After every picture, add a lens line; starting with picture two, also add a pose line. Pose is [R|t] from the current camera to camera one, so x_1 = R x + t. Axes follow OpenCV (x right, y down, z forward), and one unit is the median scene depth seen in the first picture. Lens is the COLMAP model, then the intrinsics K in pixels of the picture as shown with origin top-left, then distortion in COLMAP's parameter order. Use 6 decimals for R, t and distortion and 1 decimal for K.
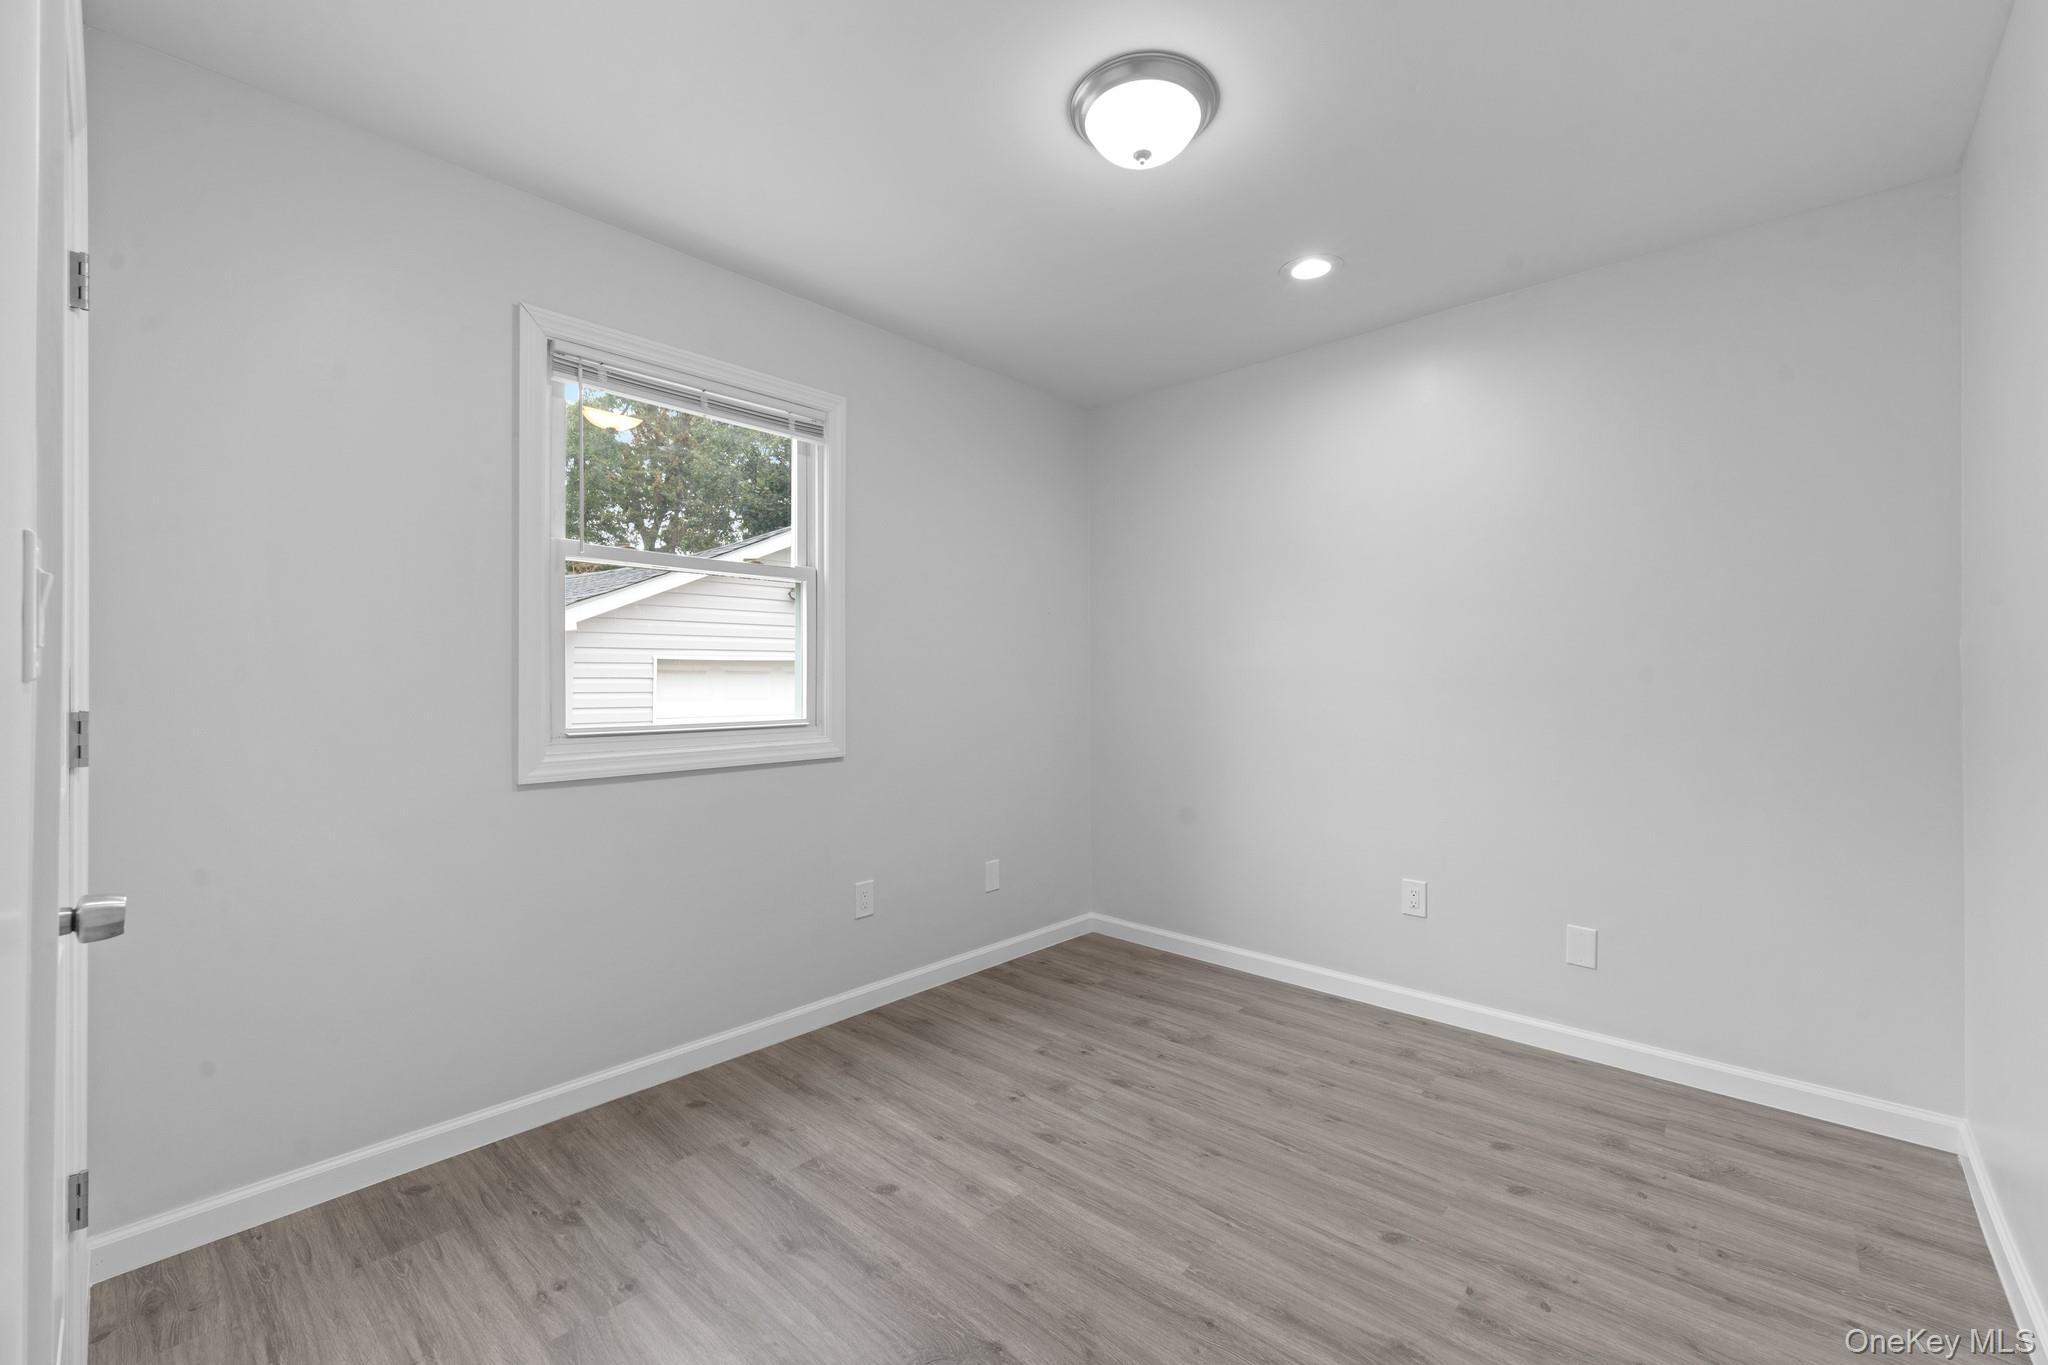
lens RADIAL K [[830.8, 0, 1033.1], [0, 830.8, 664.7], [0, 0, 1]] dist [0.003732, -0.000571]
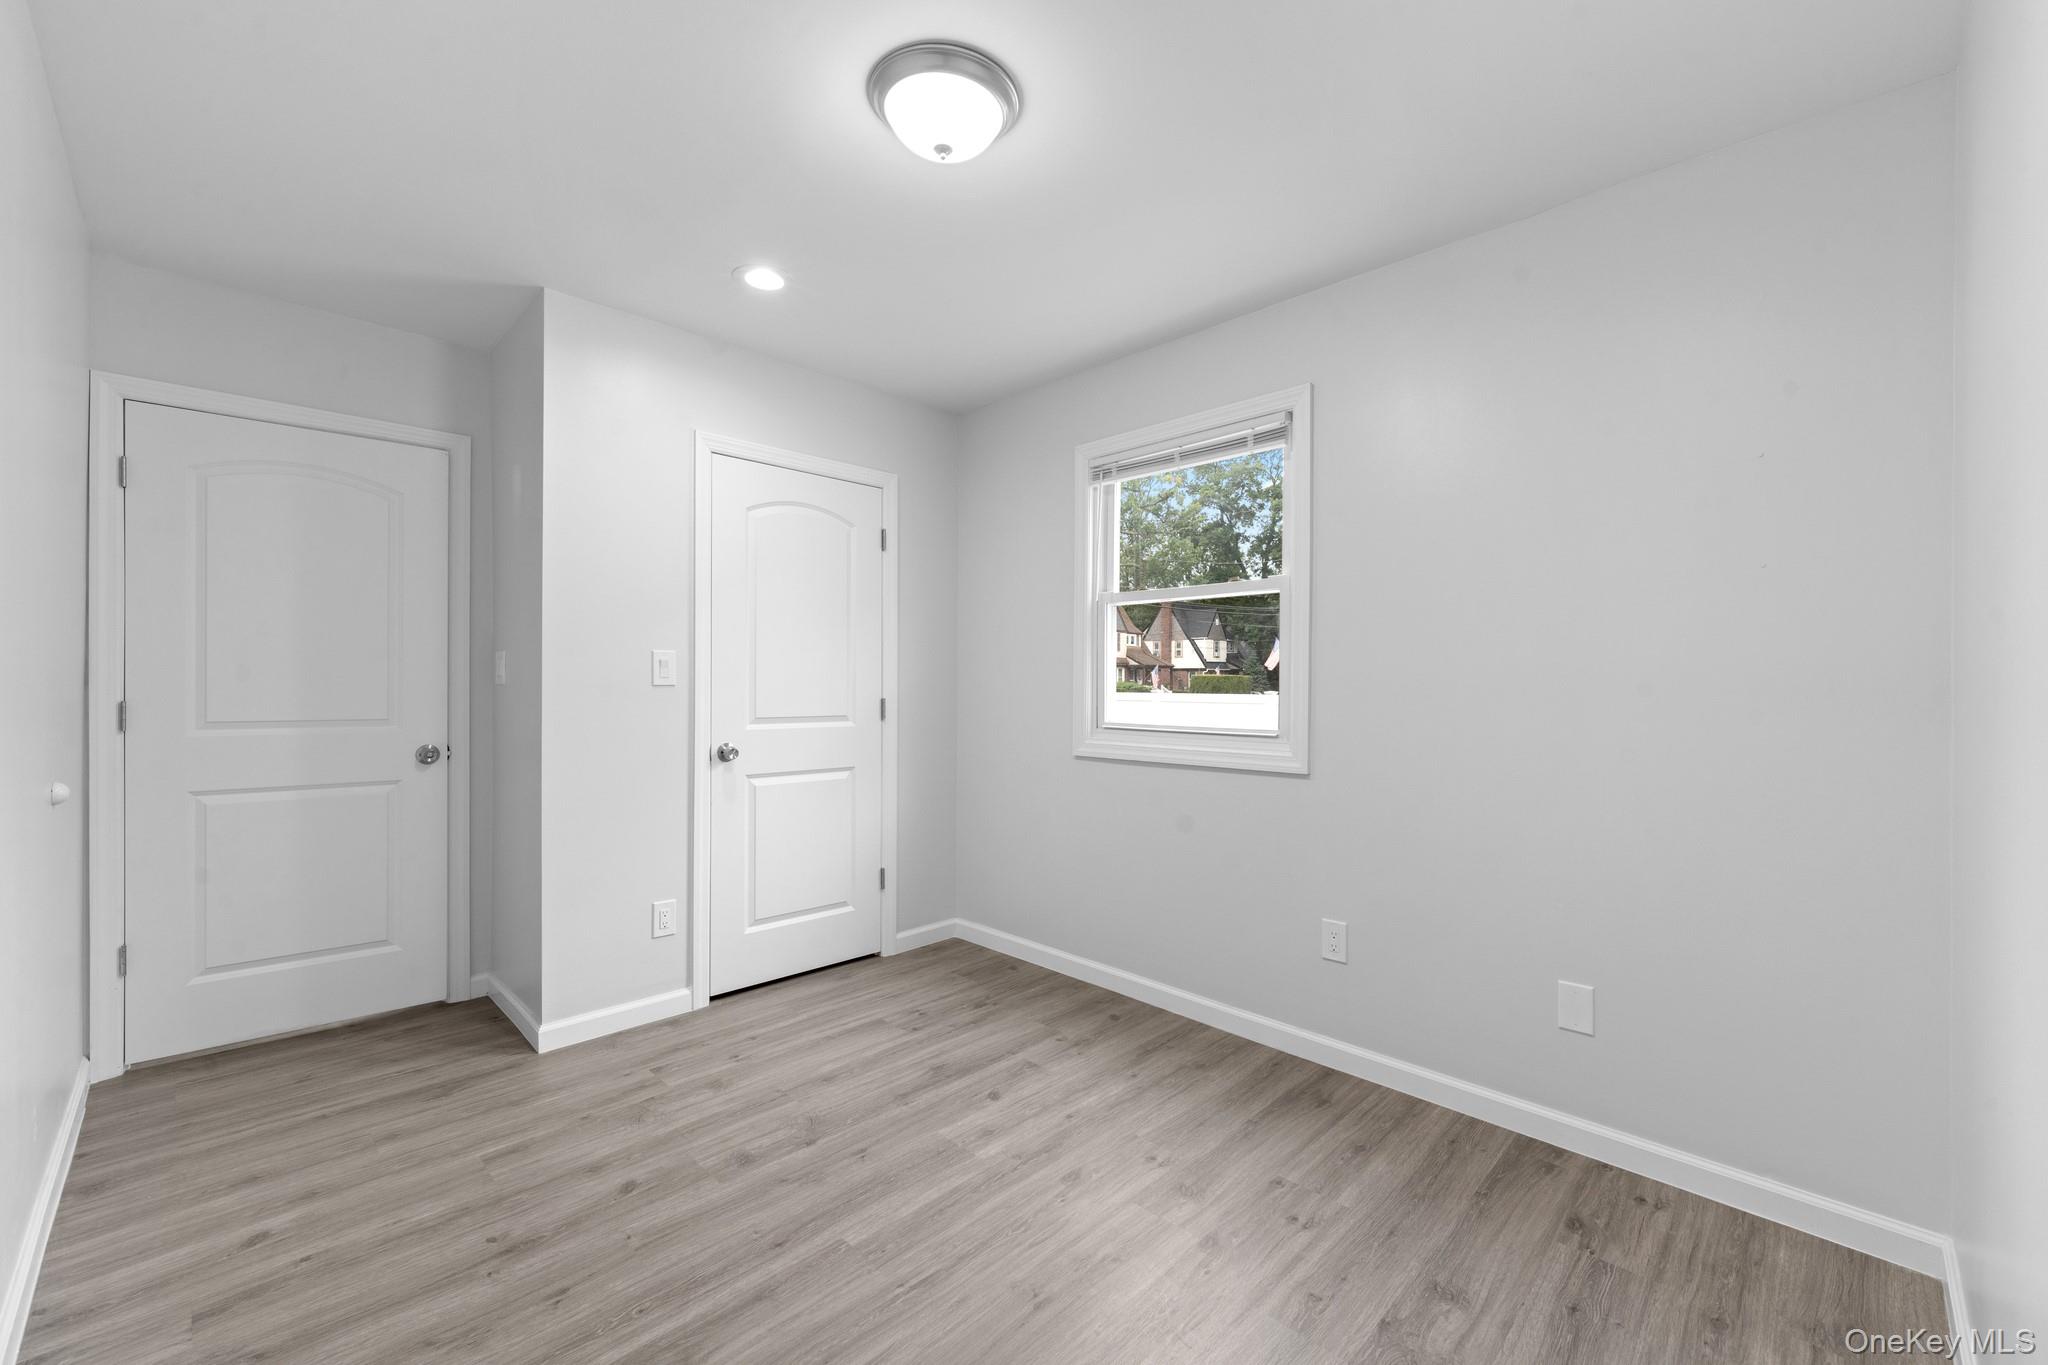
lens RADIAL K [[830.8, 0, 1033.0], [0, 830.8, 694.6], [0, 0, 1]] dist [0.003732, -0.000571]
pose [[-0.037449, 0.011587, -0.999231, 0.902233], [0.006132, 0.999917, 0.011365, 0.010713], [0.999280, -0.005701, -0.037517, 0.939214]]
